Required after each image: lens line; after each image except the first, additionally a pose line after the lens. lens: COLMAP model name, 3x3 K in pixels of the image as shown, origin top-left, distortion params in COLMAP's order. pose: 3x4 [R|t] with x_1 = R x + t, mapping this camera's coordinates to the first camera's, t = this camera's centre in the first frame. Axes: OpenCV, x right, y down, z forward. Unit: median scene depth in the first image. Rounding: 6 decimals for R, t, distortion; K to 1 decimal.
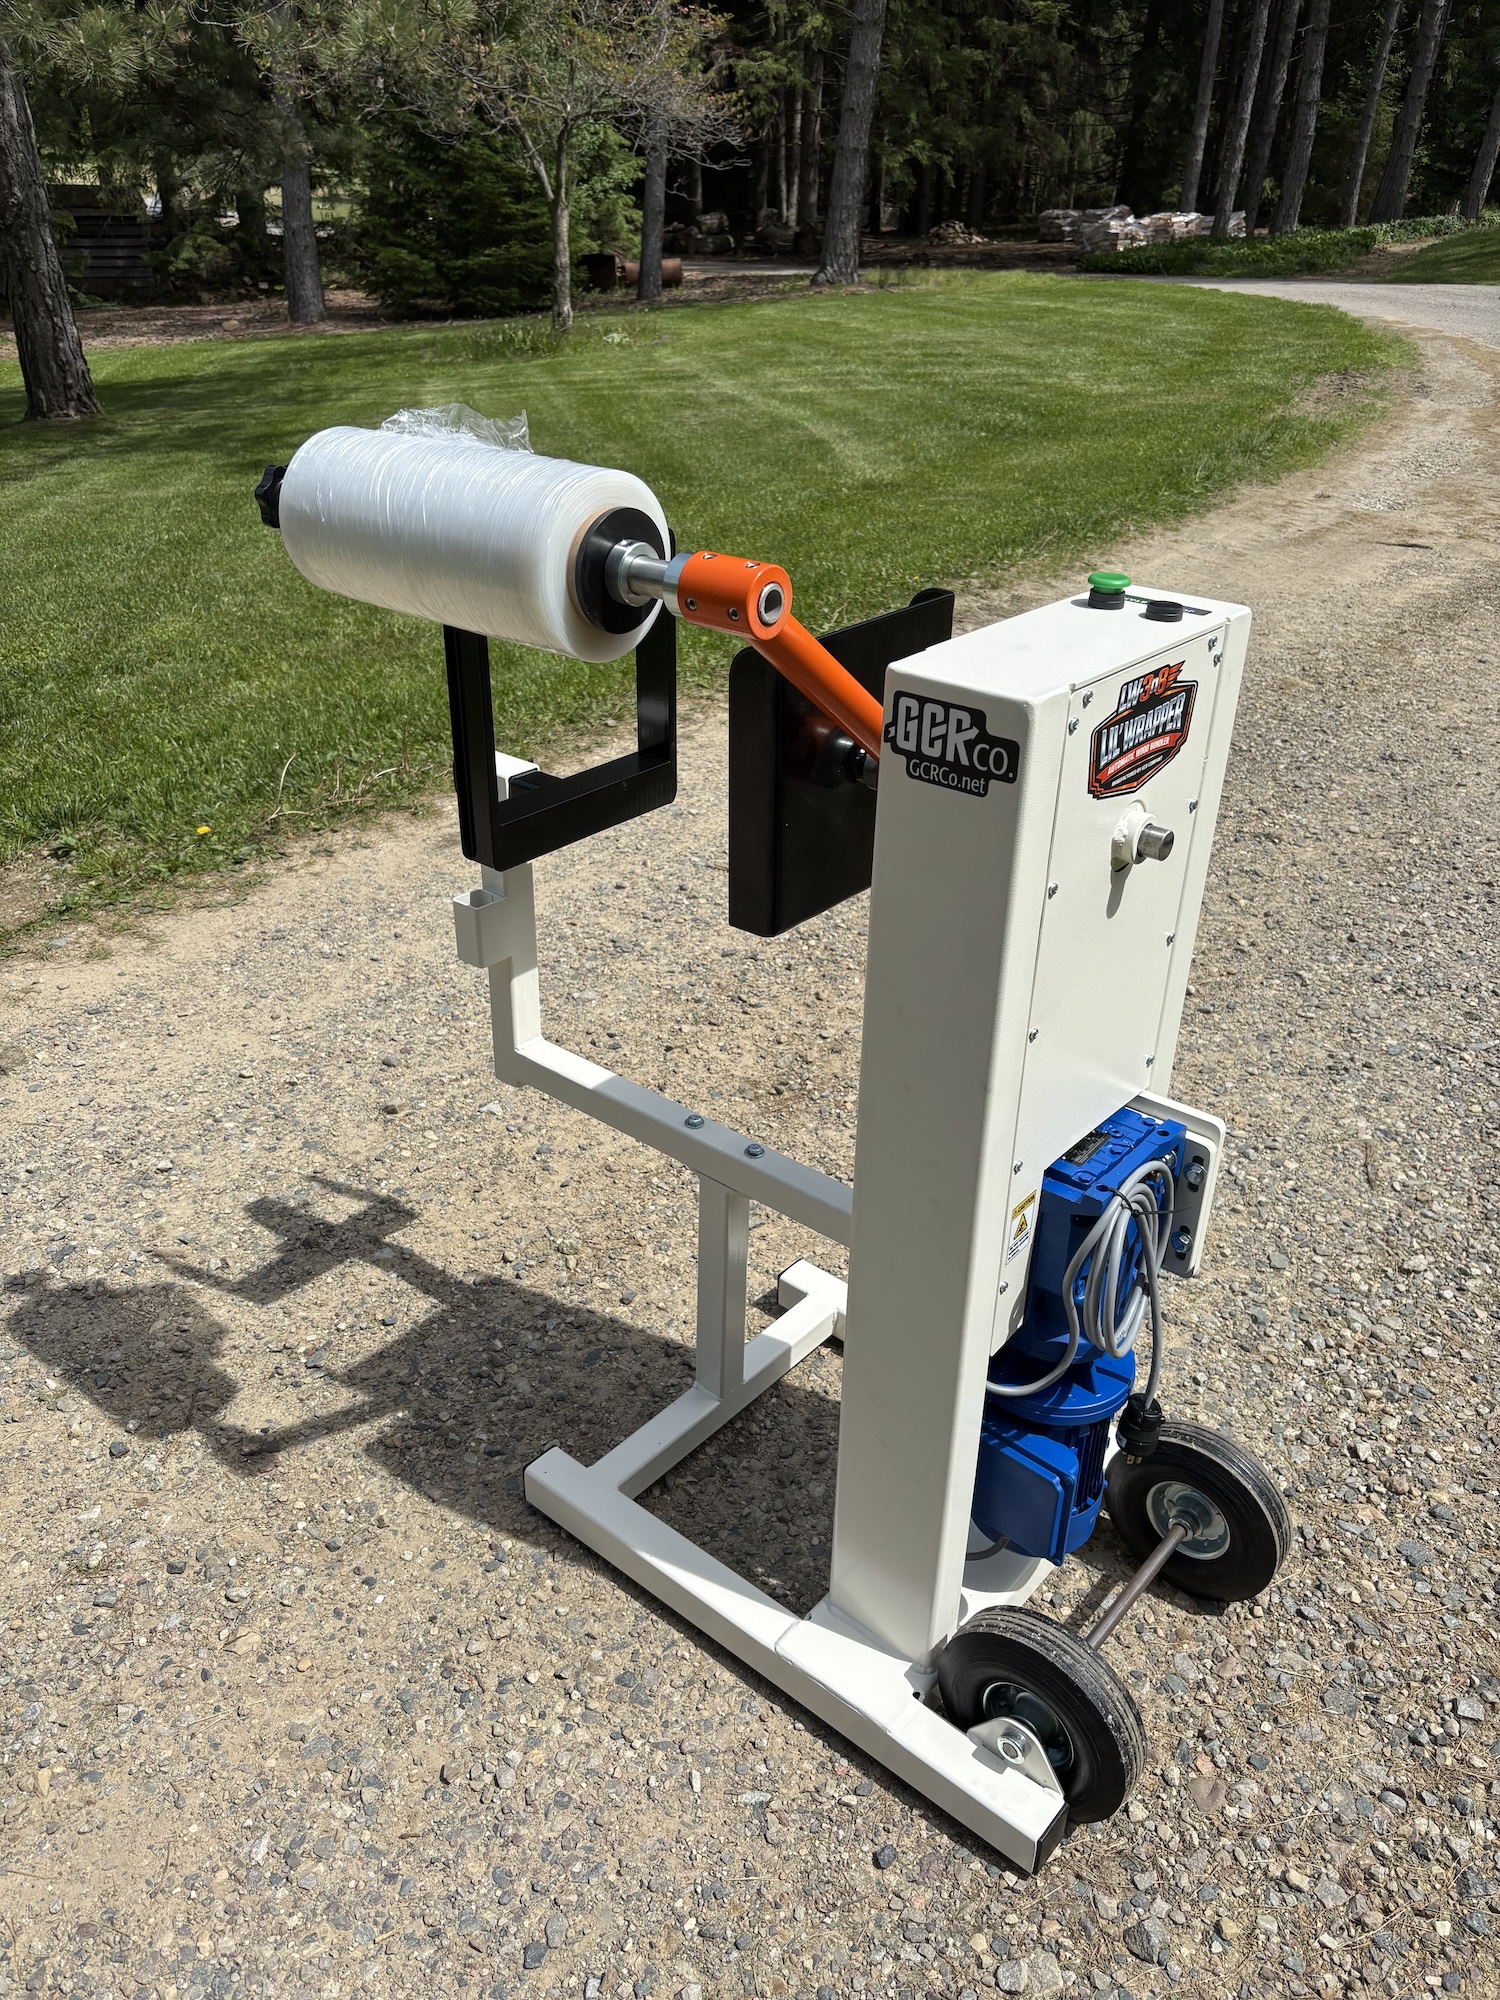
lens RADIAL K [[1512.5, 0, 745.4], [0, 1512.5, 1013.7], [0, 0, 1]] dist [0.047109, -0.056644]
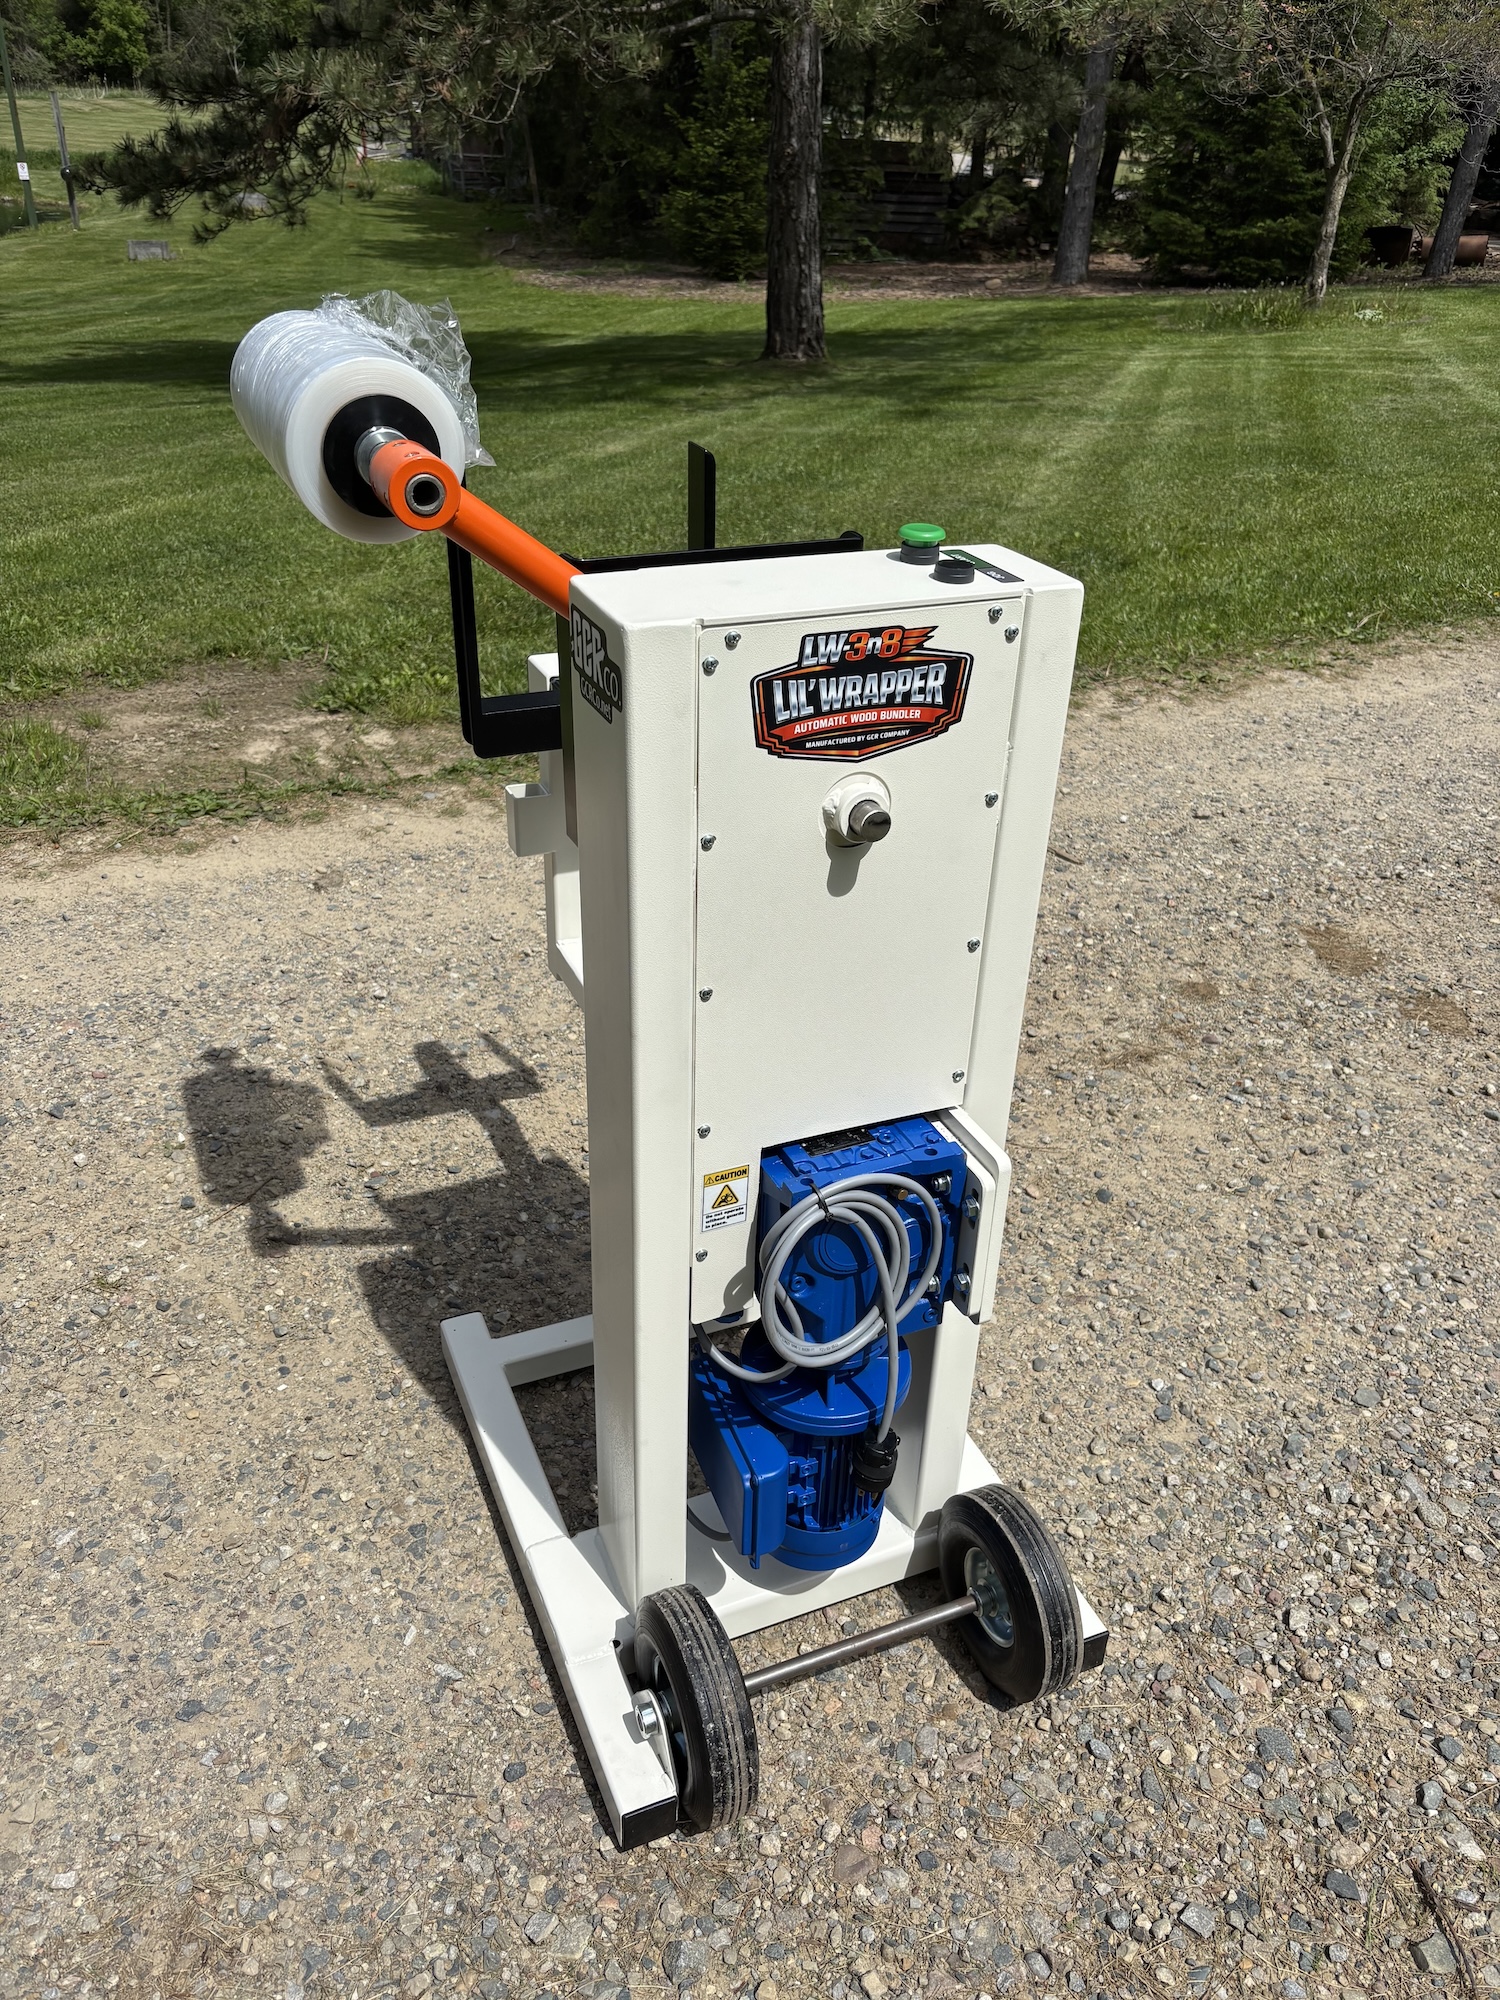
lens RADIAL K [[1518.1, 0, 746.5], [0, 1518.1, 1003.0], [0, 0, 1]] dist [0.038538, -0.053188]
pose [[0.893990, 0.232528, -0.383030, 0.364121], [-0.227999, 0.971939, 0.057891, -0.025900], [0.385743, 0.035576, 0.921920, 0.080302]]
